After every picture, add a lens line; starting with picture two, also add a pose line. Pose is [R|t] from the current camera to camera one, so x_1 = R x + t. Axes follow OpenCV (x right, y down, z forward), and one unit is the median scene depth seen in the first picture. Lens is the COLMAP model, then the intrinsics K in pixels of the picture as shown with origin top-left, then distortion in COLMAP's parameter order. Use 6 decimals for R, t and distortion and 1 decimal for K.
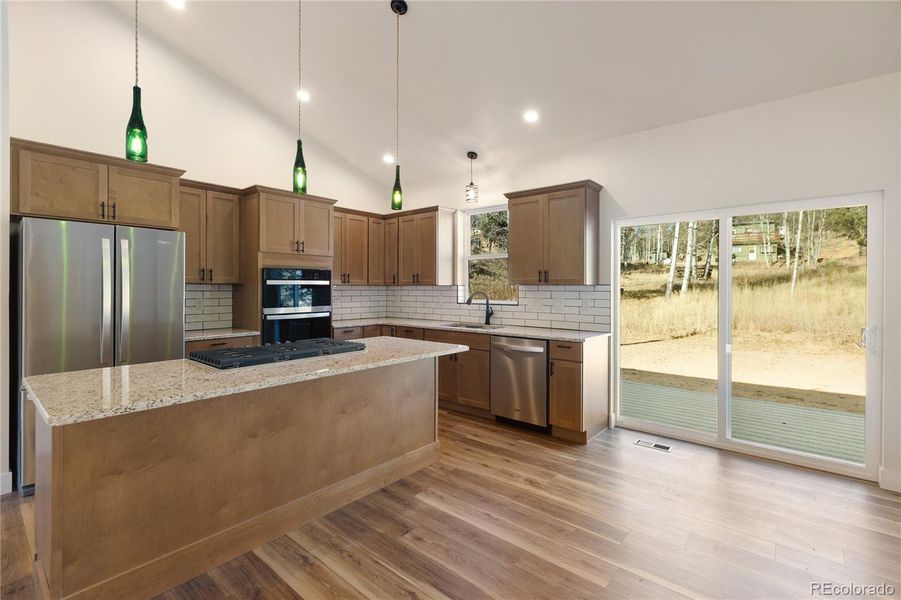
lens RADIAL K [[409.1, 0, 450.8], [0, 409.1, 294.2], [0, 0, 1]] dist [0.004053, -0.000010]
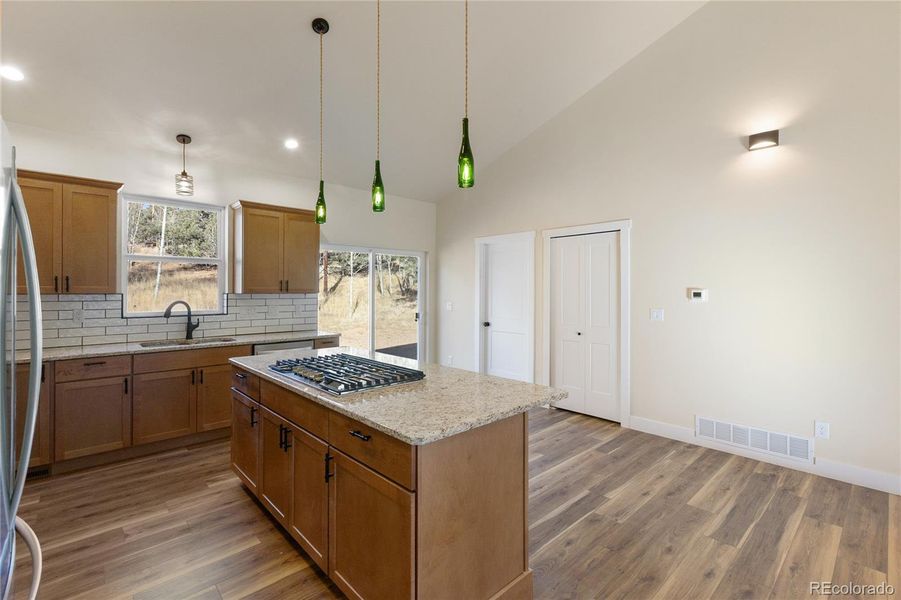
lens RADIAL K [[409.1, 0, 452.8], [0, 409.1, 292.6], [0, 0, 1]] dist [0.004053, -0.000010]
pose [[0.107175, -0.005791, 0.994223, -0.921300], [0.013661, 0.999897, 0.004351, -0.025846], [-0.994146, 0.013116, 0.107243, 0.458519]]
